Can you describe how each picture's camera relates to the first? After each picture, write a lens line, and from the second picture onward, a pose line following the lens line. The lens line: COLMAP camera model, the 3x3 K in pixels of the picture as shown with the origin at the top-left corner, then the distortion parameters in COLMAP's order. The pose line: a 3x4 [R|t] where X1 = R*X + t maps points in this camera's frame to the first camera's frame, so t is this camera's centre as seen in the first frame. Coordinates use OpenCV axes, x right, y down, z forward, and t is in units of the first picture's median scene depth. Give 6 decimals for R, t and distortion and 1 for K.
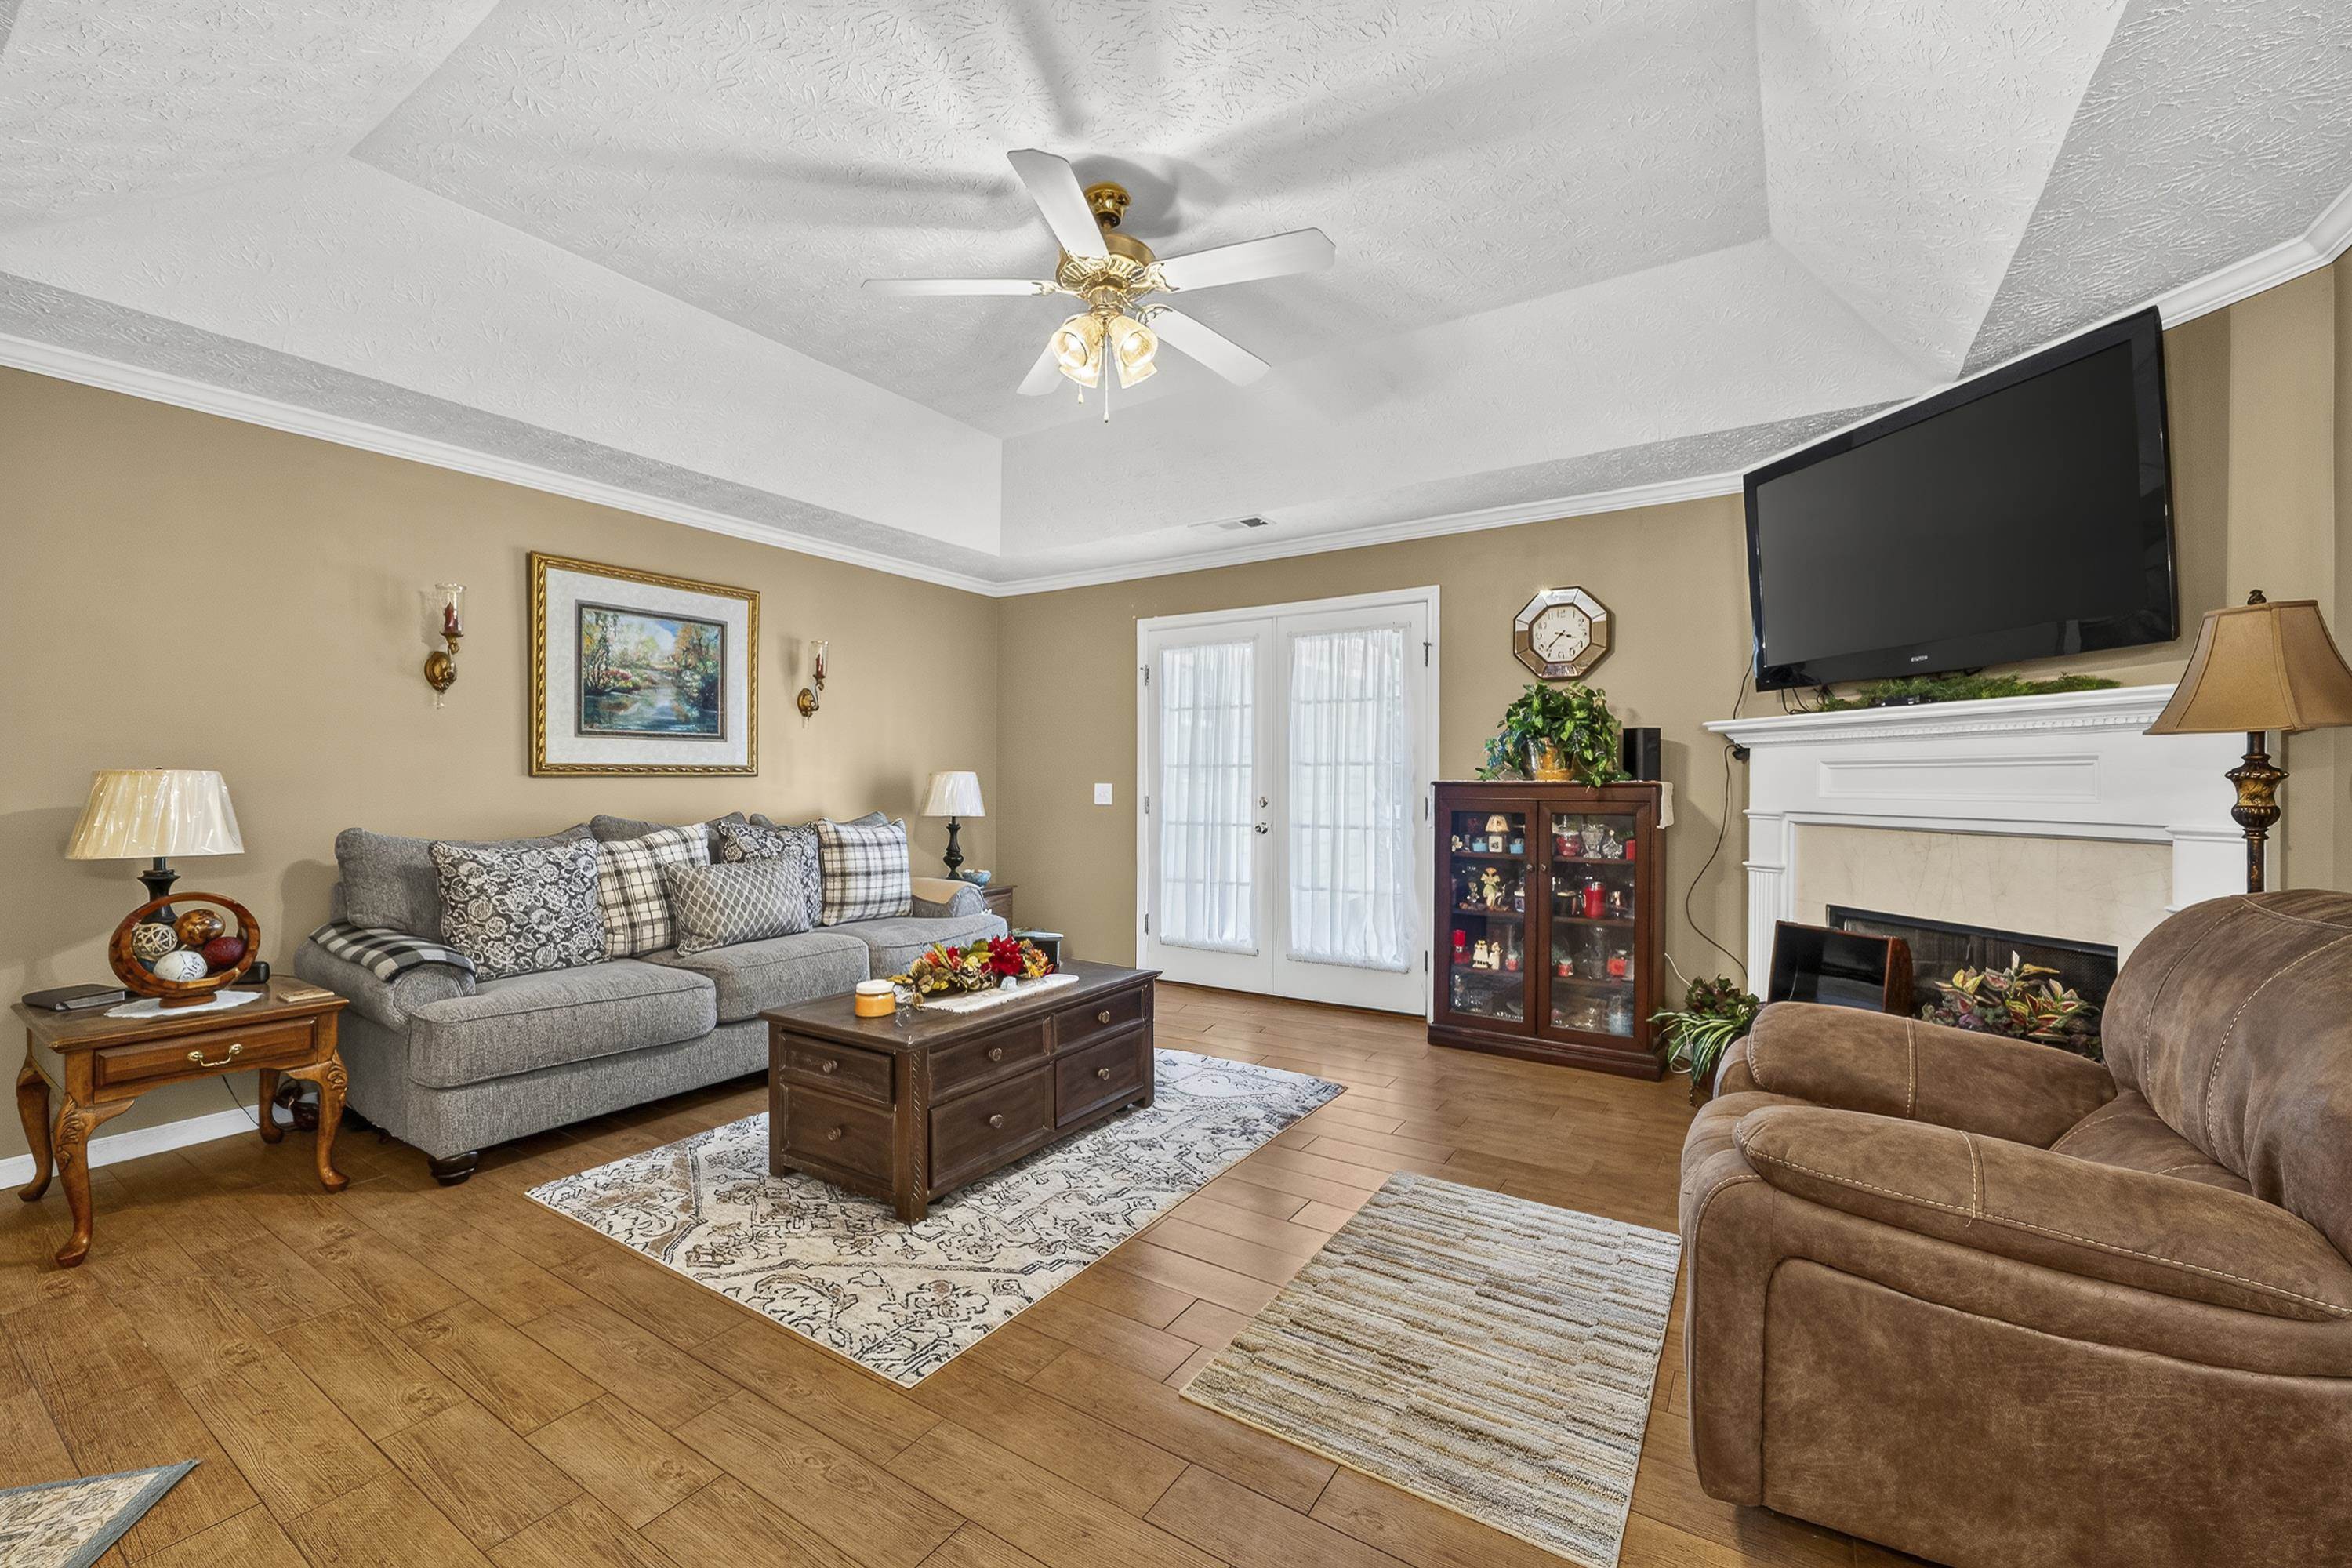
lens RADIAL K [[945.4, 0, 1178.4], [0, 945.4, 783.0], [0, 0, 1]] dist [-0.000698, 0.000365]
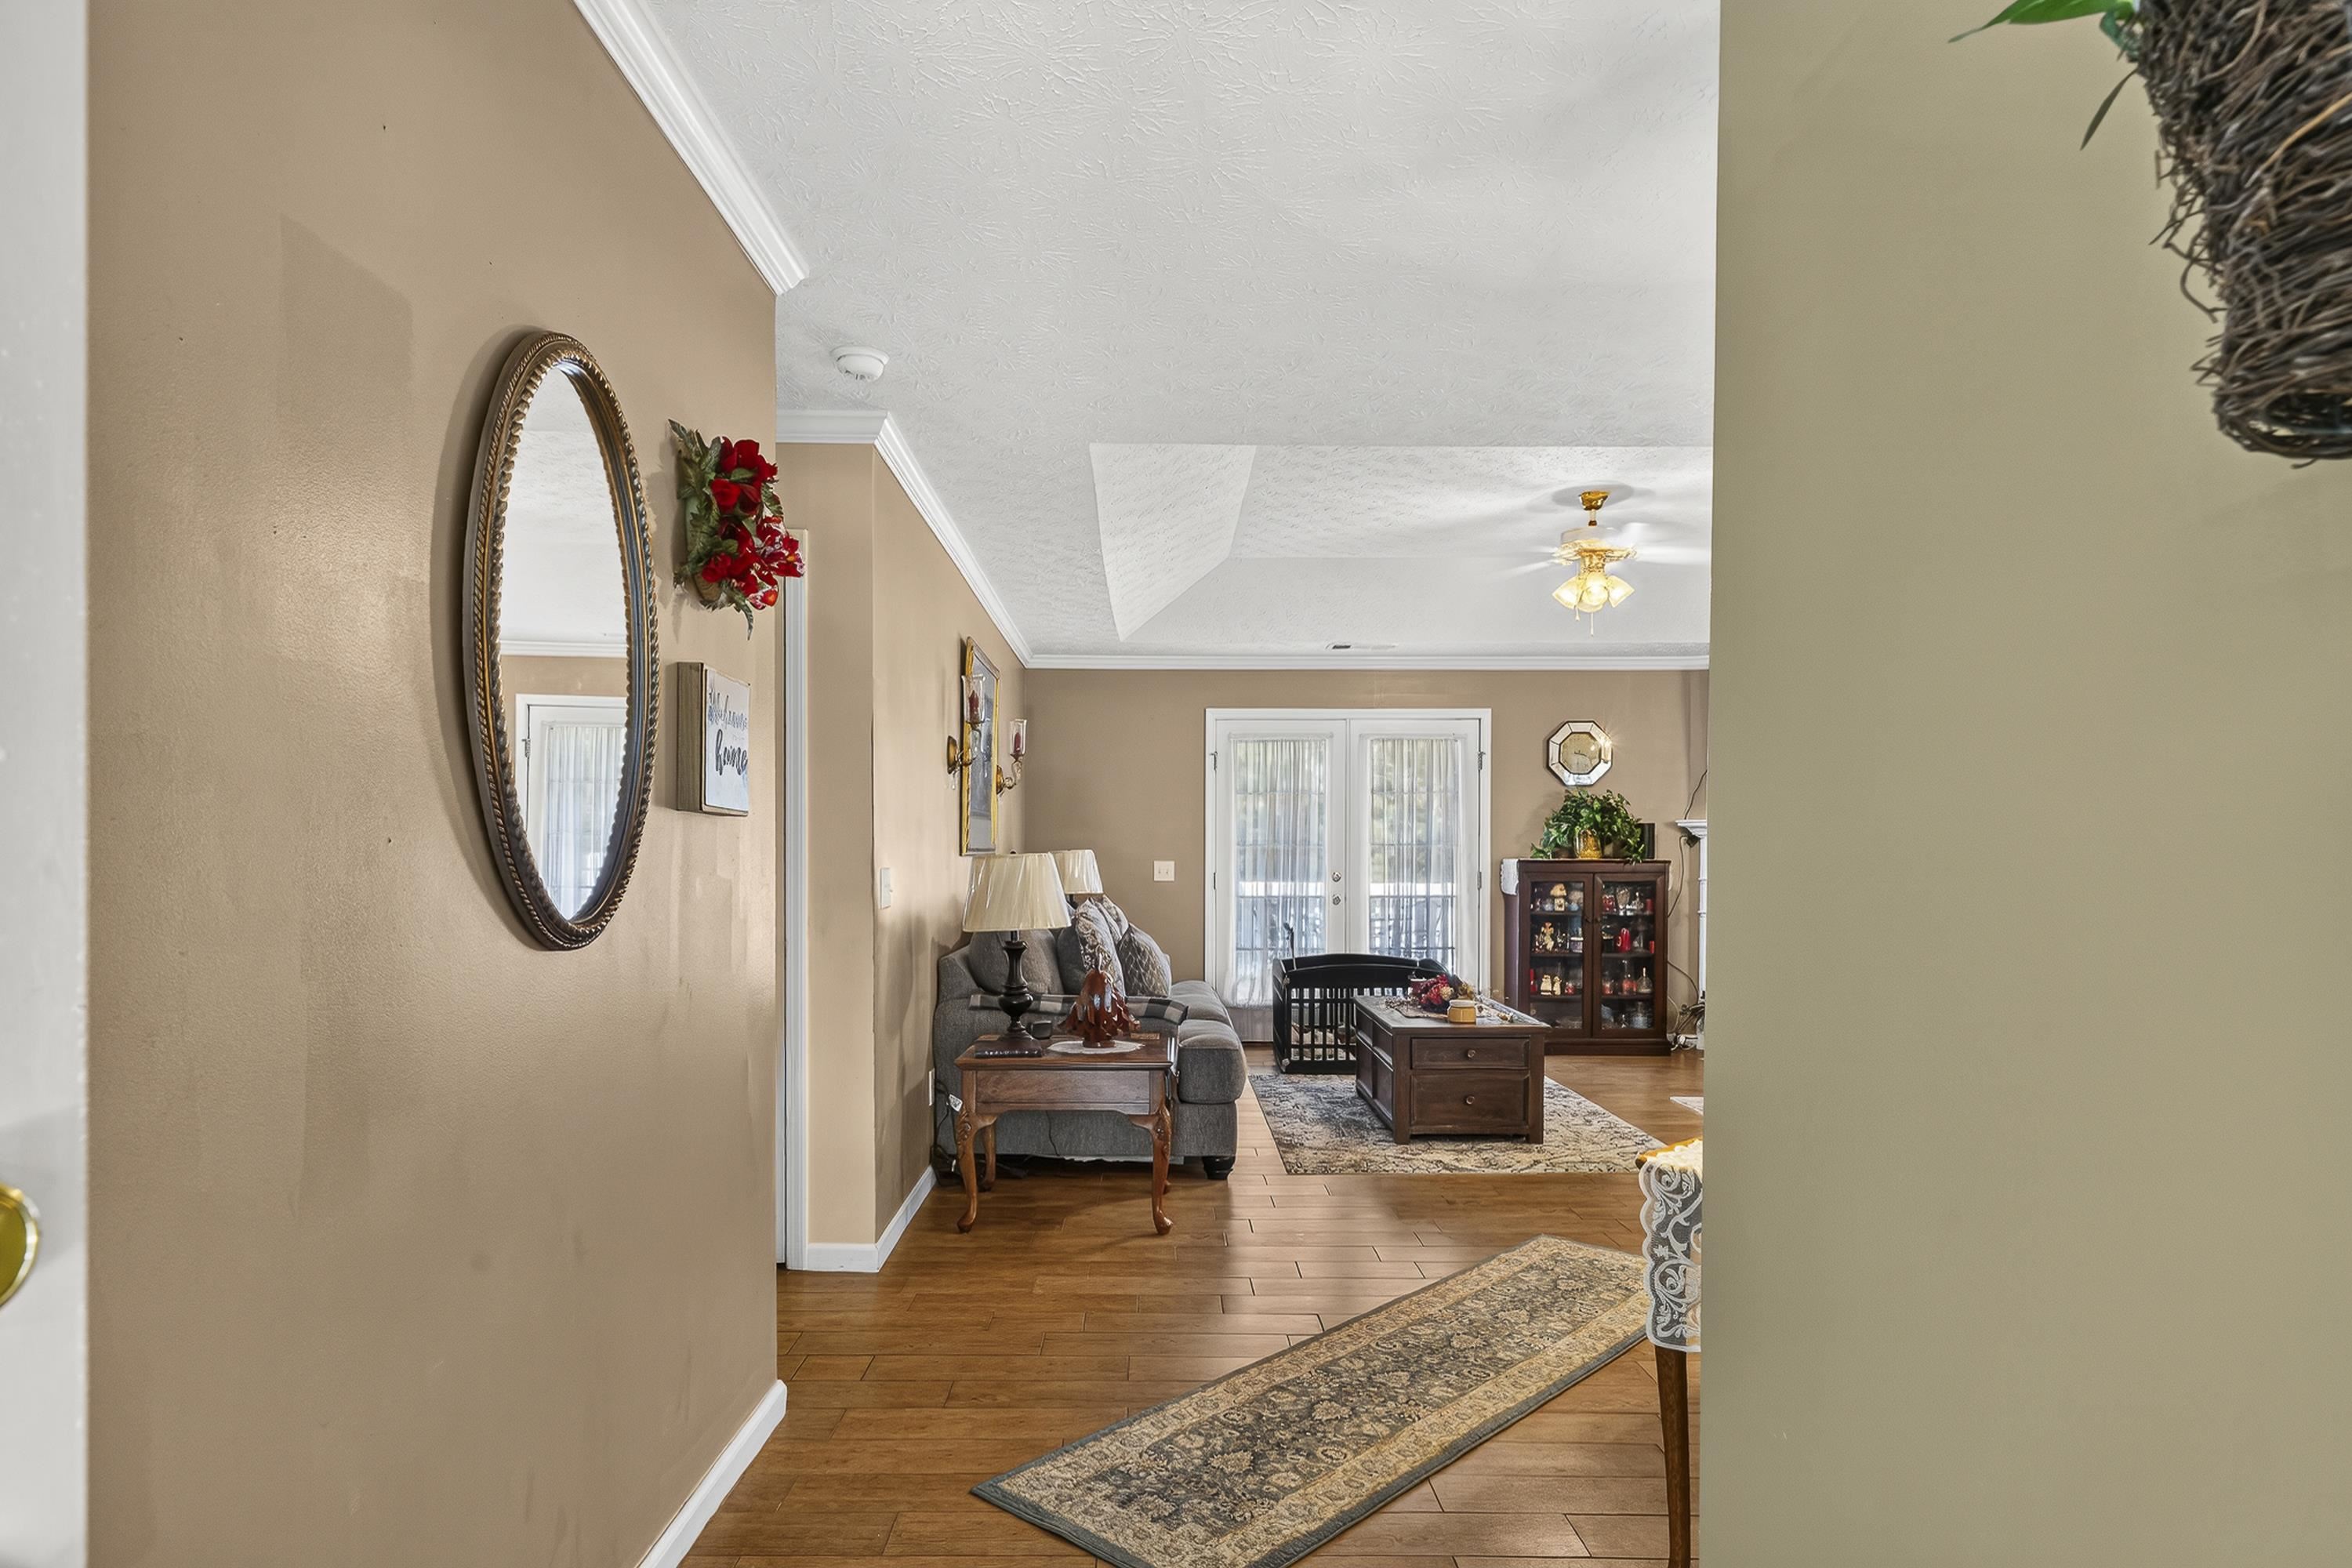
lens RADIAL K [[1302.7, 0, 1167.5], [0, 1302.7, 882.3], [0, 0, 1]] dist [0.007912, 0.000363]
pose [[0.834035, -0.012652, 0.551567, -1.380721], [0.002736, 0.999820, 0.018798, -0.006430], [-0.551705, -0.014169, 0.833919, -0.319281]]
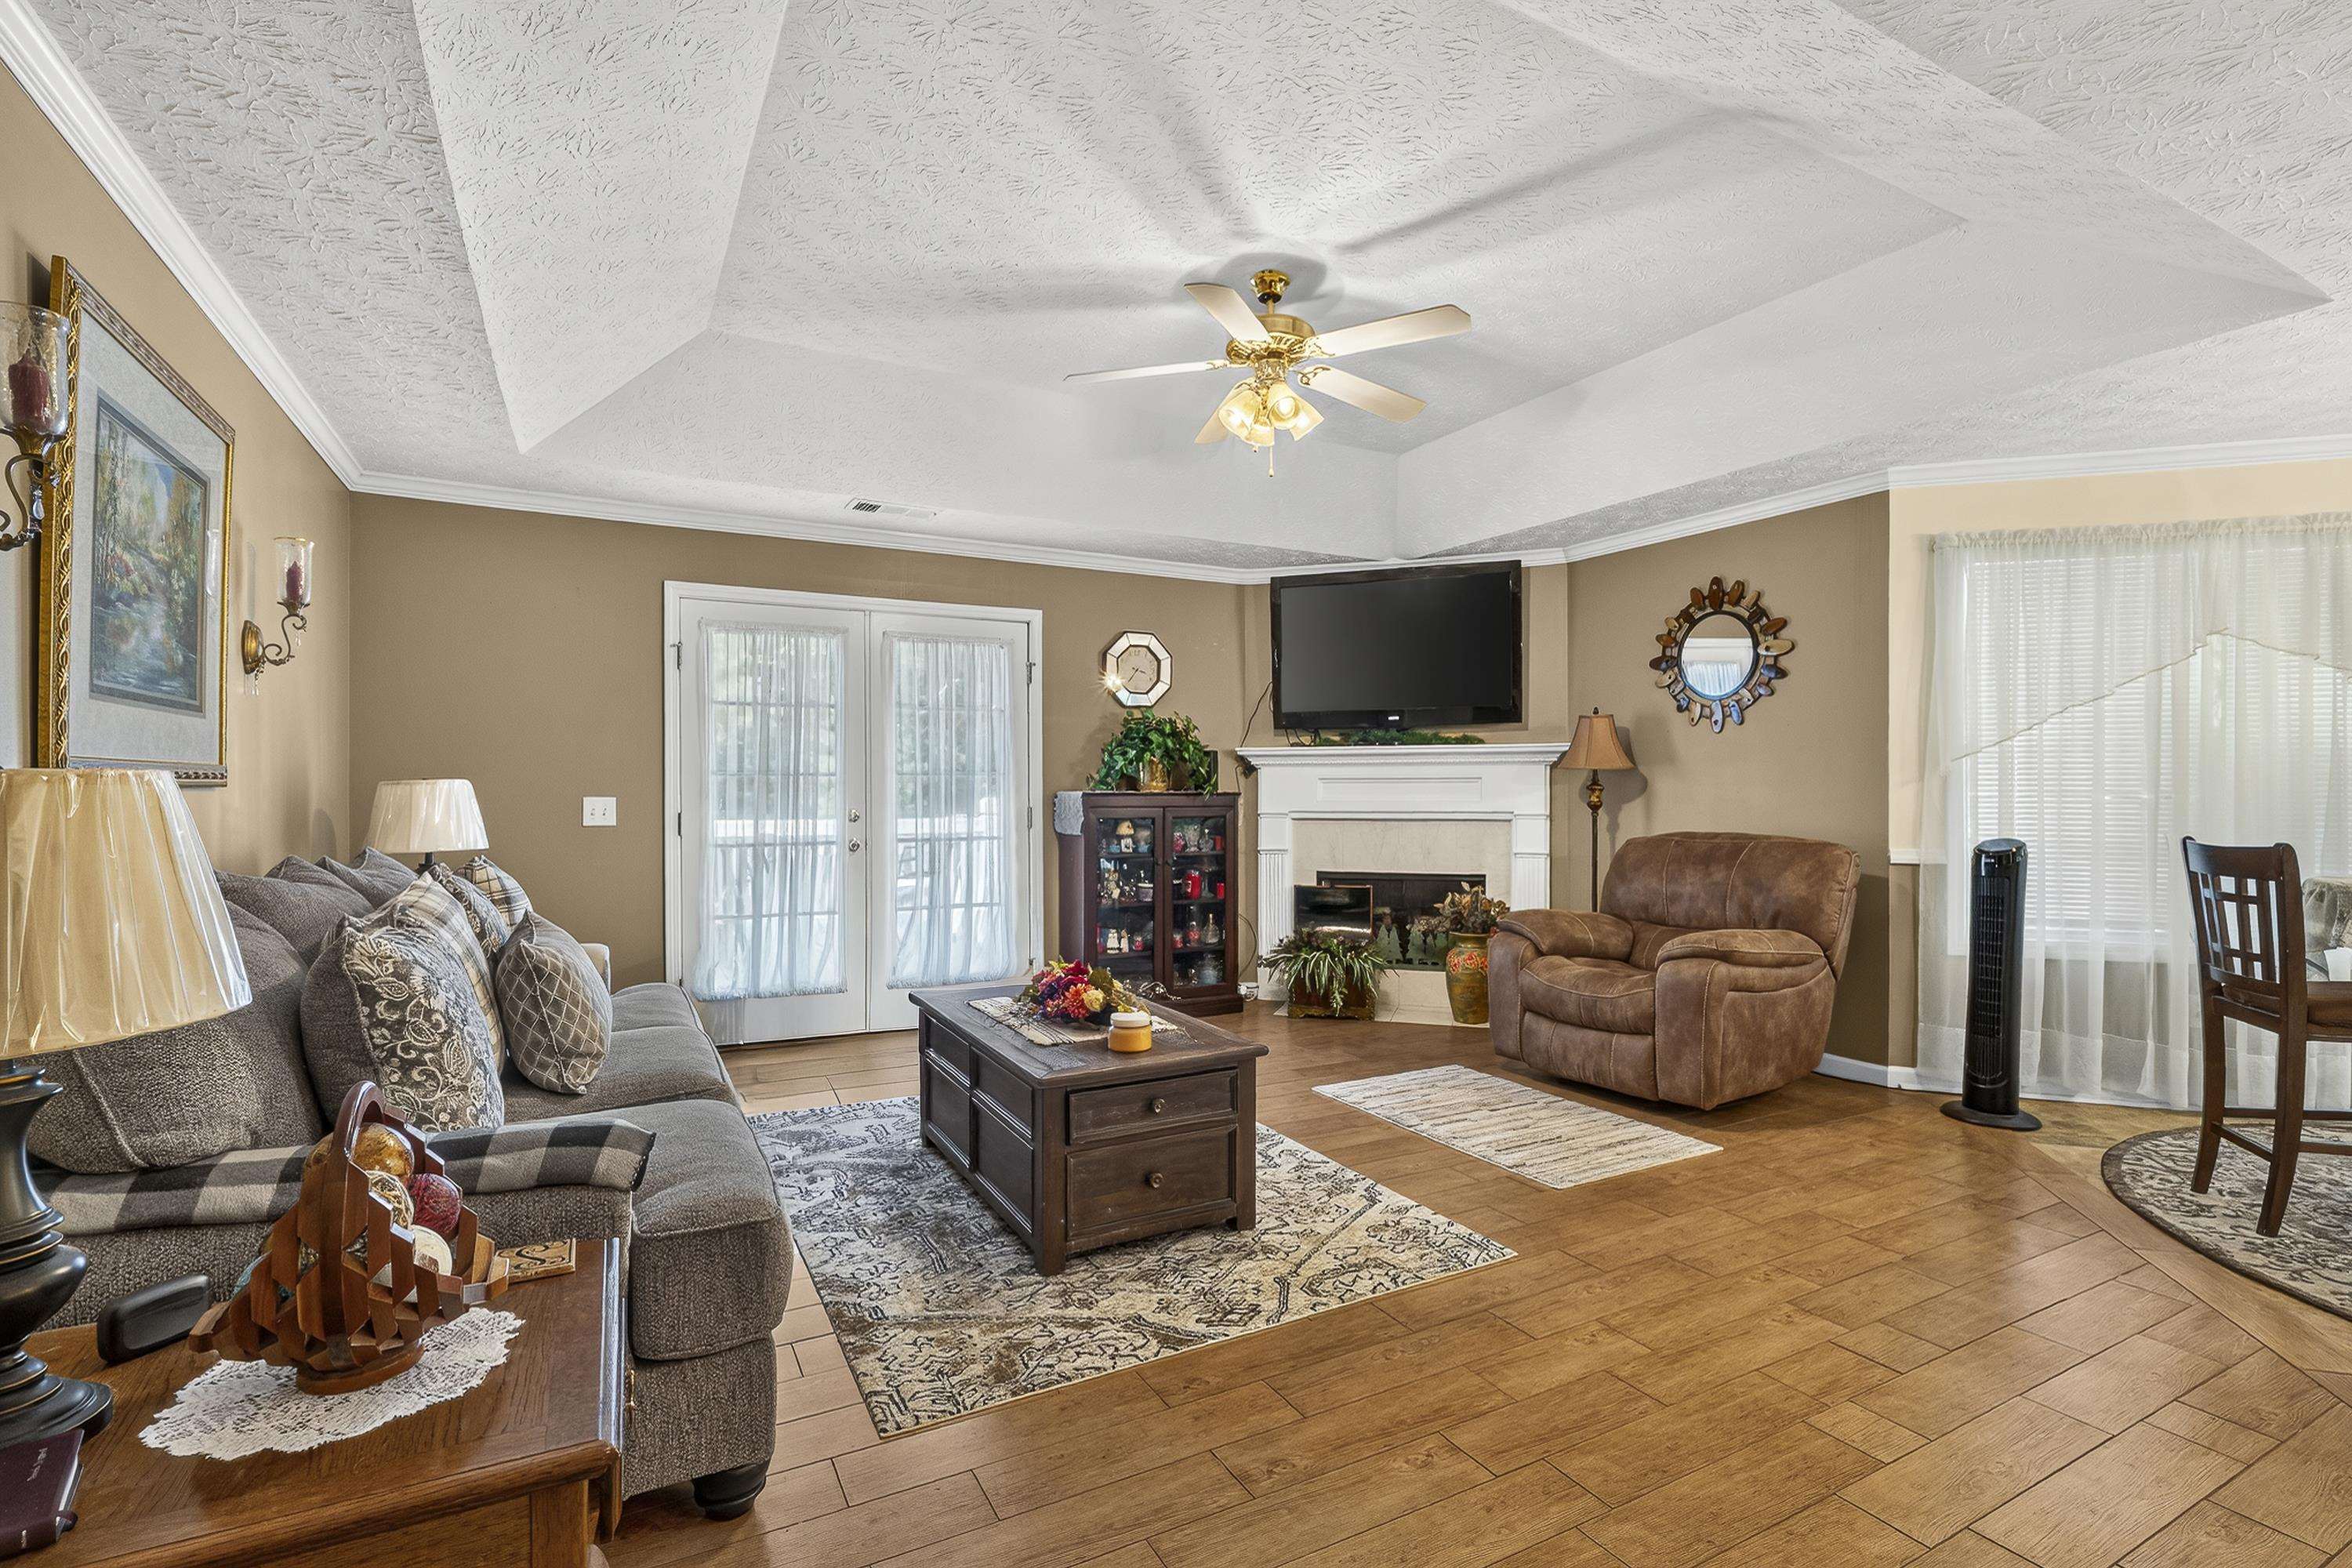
lens RADIAL K [[1077.2, 0, 1165.7], [0, 1077.2, 789.8], [0, 0, 1]] dist [0.003684, 0.000457]
pose [[0.485187, -0.002084, 0.874408, -0.932847], [0.004728, 0.999989, -0.000240, -0.004353], [-0.874398, 0.004251, 0.485191, 0.355509]]
